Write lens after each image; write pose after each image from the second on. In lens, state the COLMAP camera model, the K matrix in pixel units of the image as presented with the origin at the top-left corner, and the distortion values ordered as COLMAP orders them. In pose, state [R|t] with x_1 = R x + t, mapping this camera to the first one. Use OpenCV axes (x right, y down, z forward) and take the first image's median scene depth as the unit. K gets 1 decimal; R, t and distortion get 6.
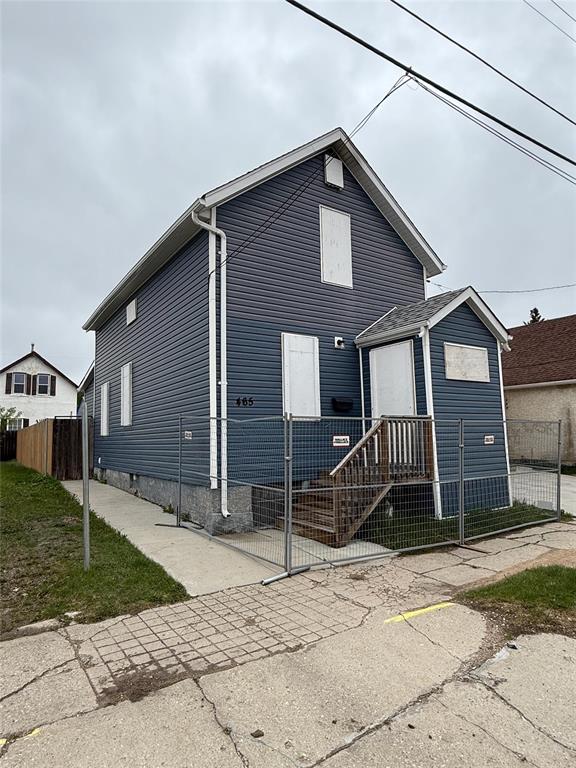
lens RADIAL K [[466.6, 0, 288.0], [0, 466.6, 384.0], [0, 0, 1]] dist [-0.000847, -0.001202]
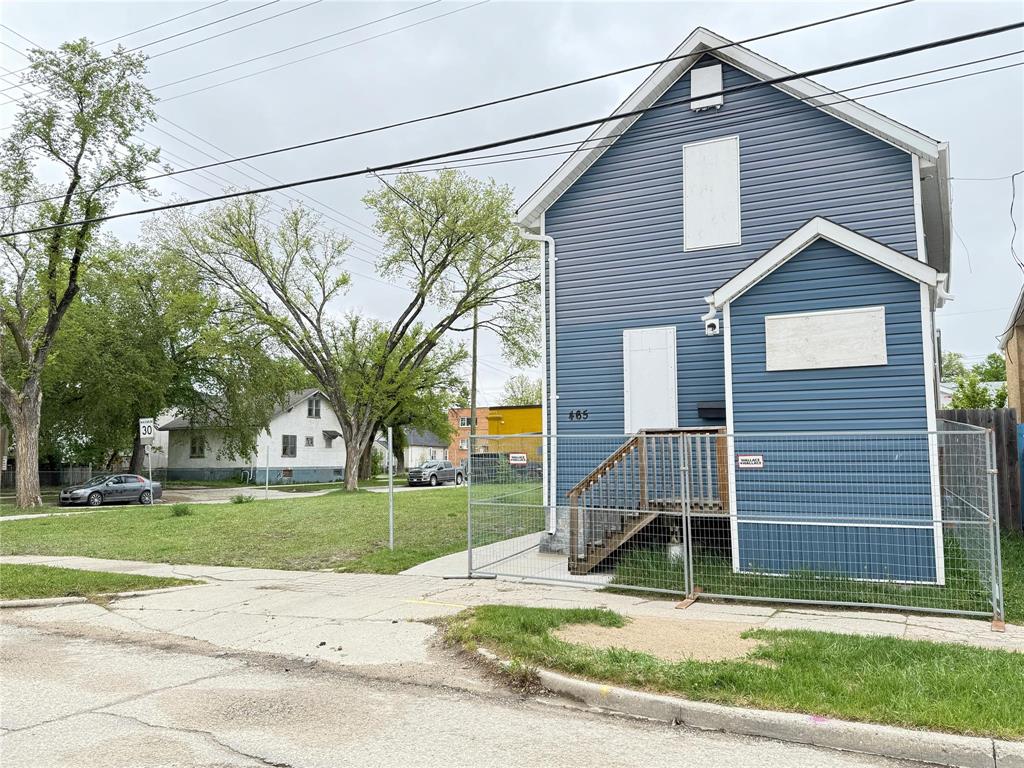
lens RADIAL K [[824.1, 0, 512.0], [0, 824.1, 384.0], [0, 0, 1]] dist [0.080204, -0.000740]
pose [[0.478771, -0.063205, -0.875661, 1.094278], [0.094638, 0.995309, -0.020097, -0.002597], [0.872824, -0.073249, 0.482507, 0.091782]]
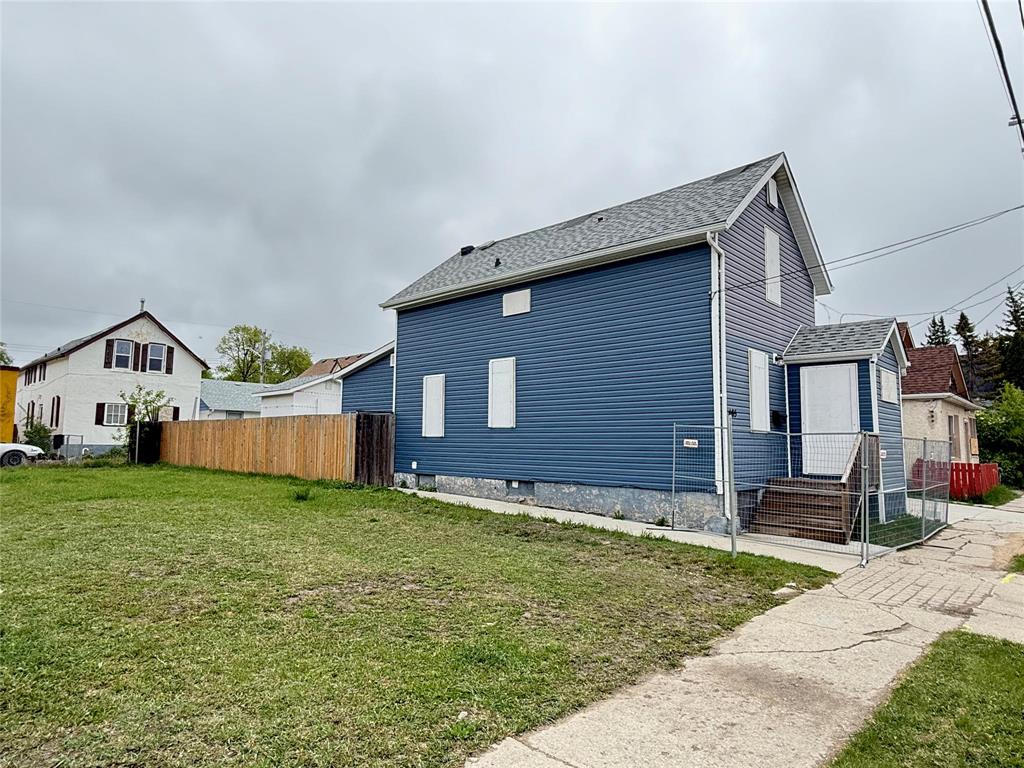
lens RADIAL K [[622.1, 0, 512.0], [0, 622.1, 384.0], [0, 0, 1]] dist [-0.000847, -0.001202]
pose [[0.972287, 0.054712, 0.227299, -0.779668], [-0.059397, 0.998139, 0.013819, -0.015868], [-0.226120, -0.026937, 0.973727, -0.227282]]
